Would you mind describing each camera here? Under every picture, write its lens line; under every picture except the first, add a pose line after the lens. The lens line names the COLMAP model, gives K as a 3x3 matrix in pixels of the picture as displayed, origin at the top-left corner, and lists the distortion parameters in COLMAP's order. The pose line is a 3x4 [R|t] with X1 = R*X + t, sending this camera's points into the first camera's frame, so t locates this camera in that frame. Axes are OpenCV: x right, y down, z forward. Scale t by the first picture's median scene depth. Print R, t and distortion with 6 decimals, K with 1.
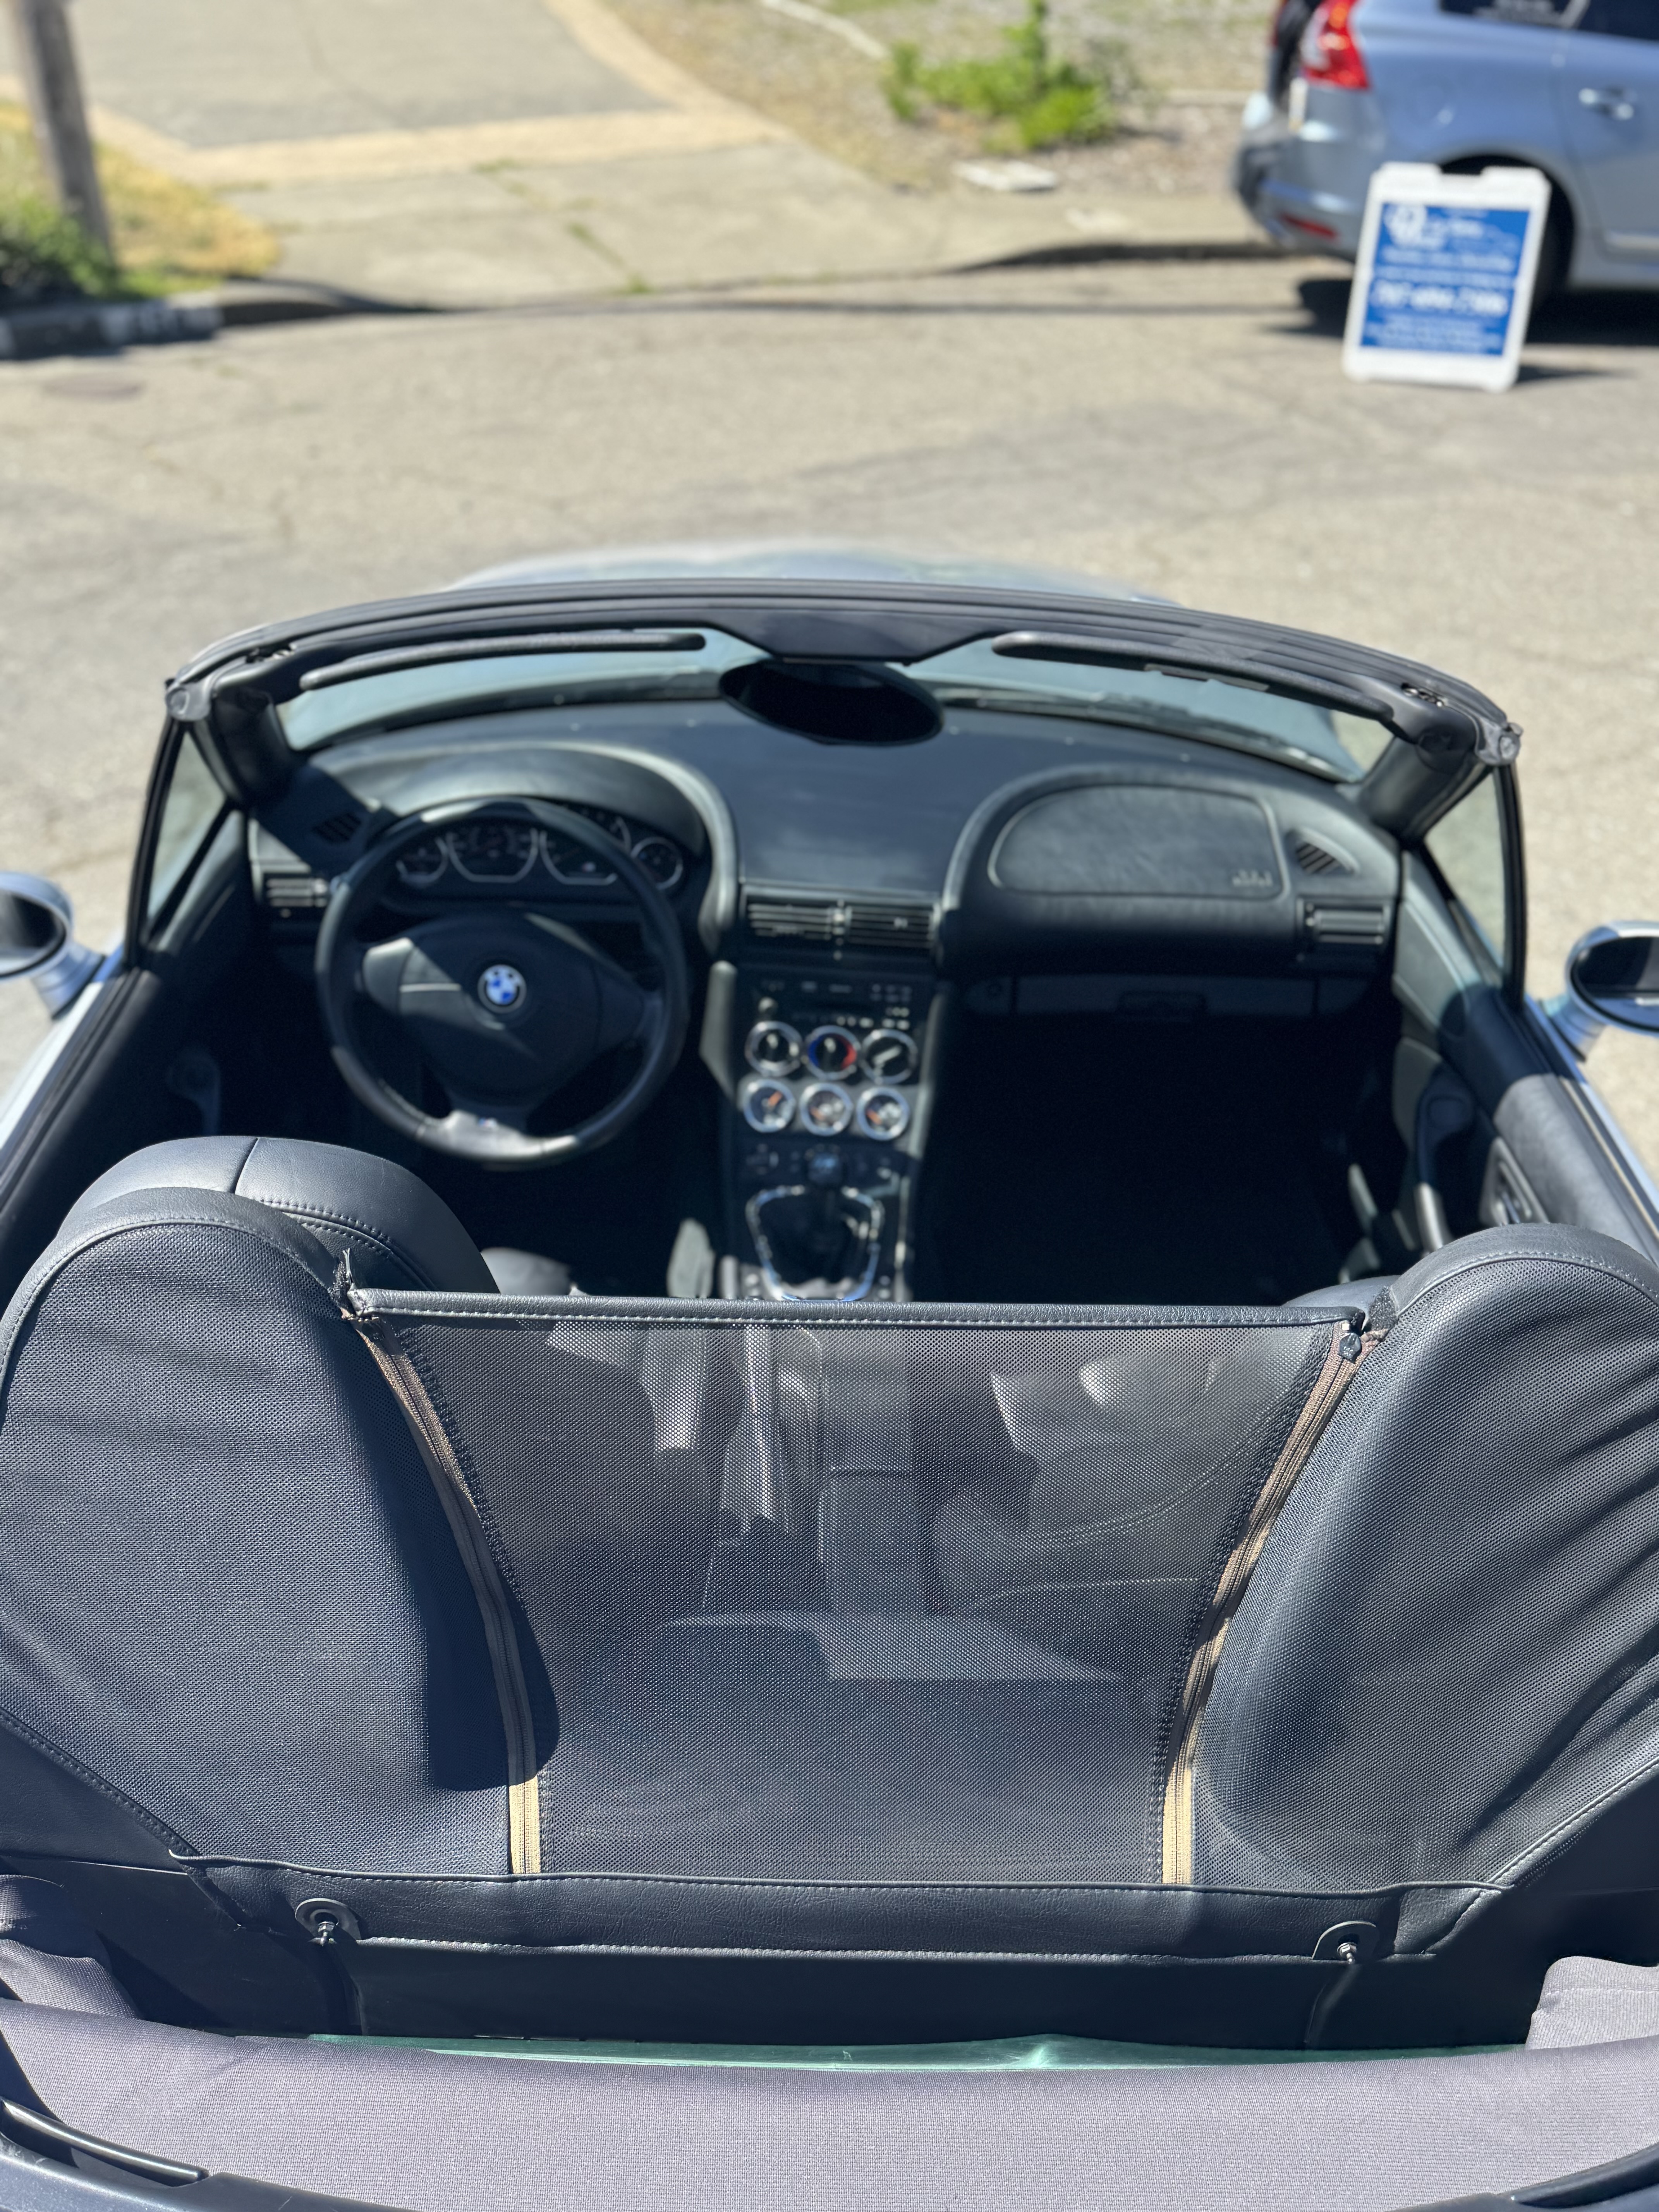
lens RADIAL K [[1825.1, 0, 829.5], [0, 1825.1, 1106.0], [0, 0, 1]] dist [0.072383, -0.111416]
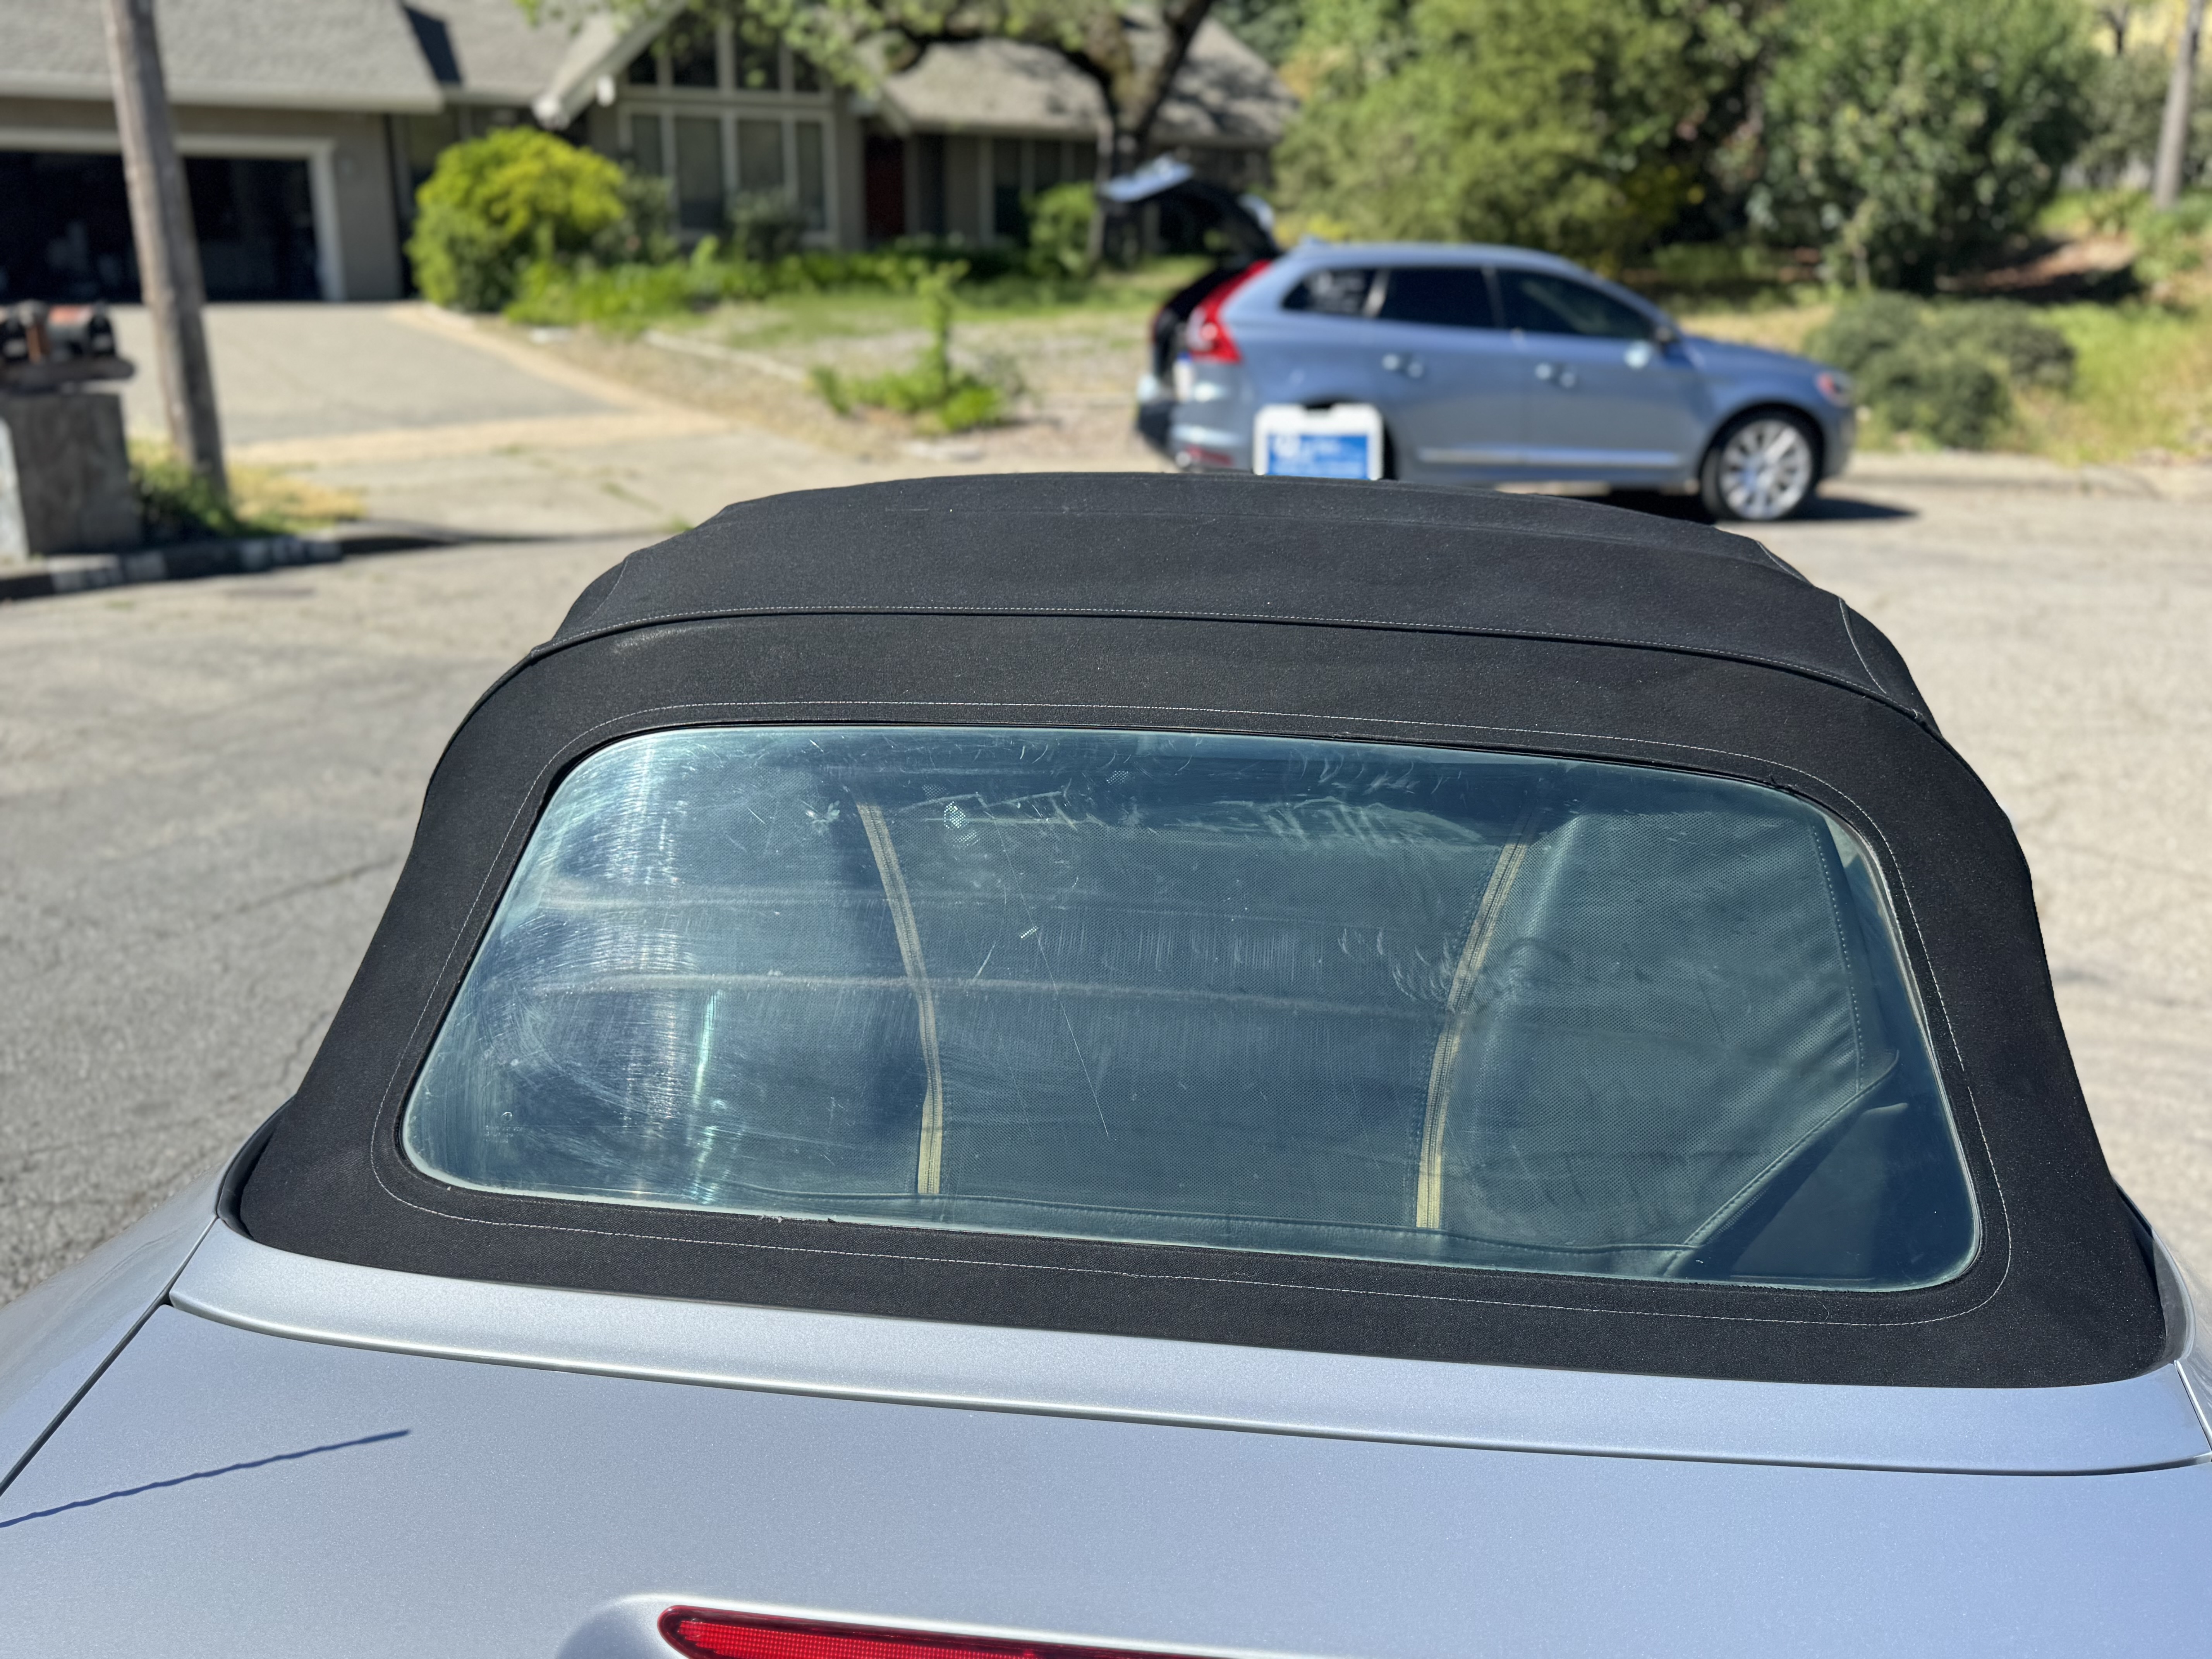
lens RADIAL K [[1825.1, 0, 1106.0], [0, 1825.1, 829.5], [0, 0, 1]] dist [0.072383, -0.111416]
pose [[0.974940, -0.068615, 0.211621, -0.090277], [0.125317, 0.955352, -0.267579, 0.103078], [-0.183812, 0.287393, 0.940010, -0.129158]]
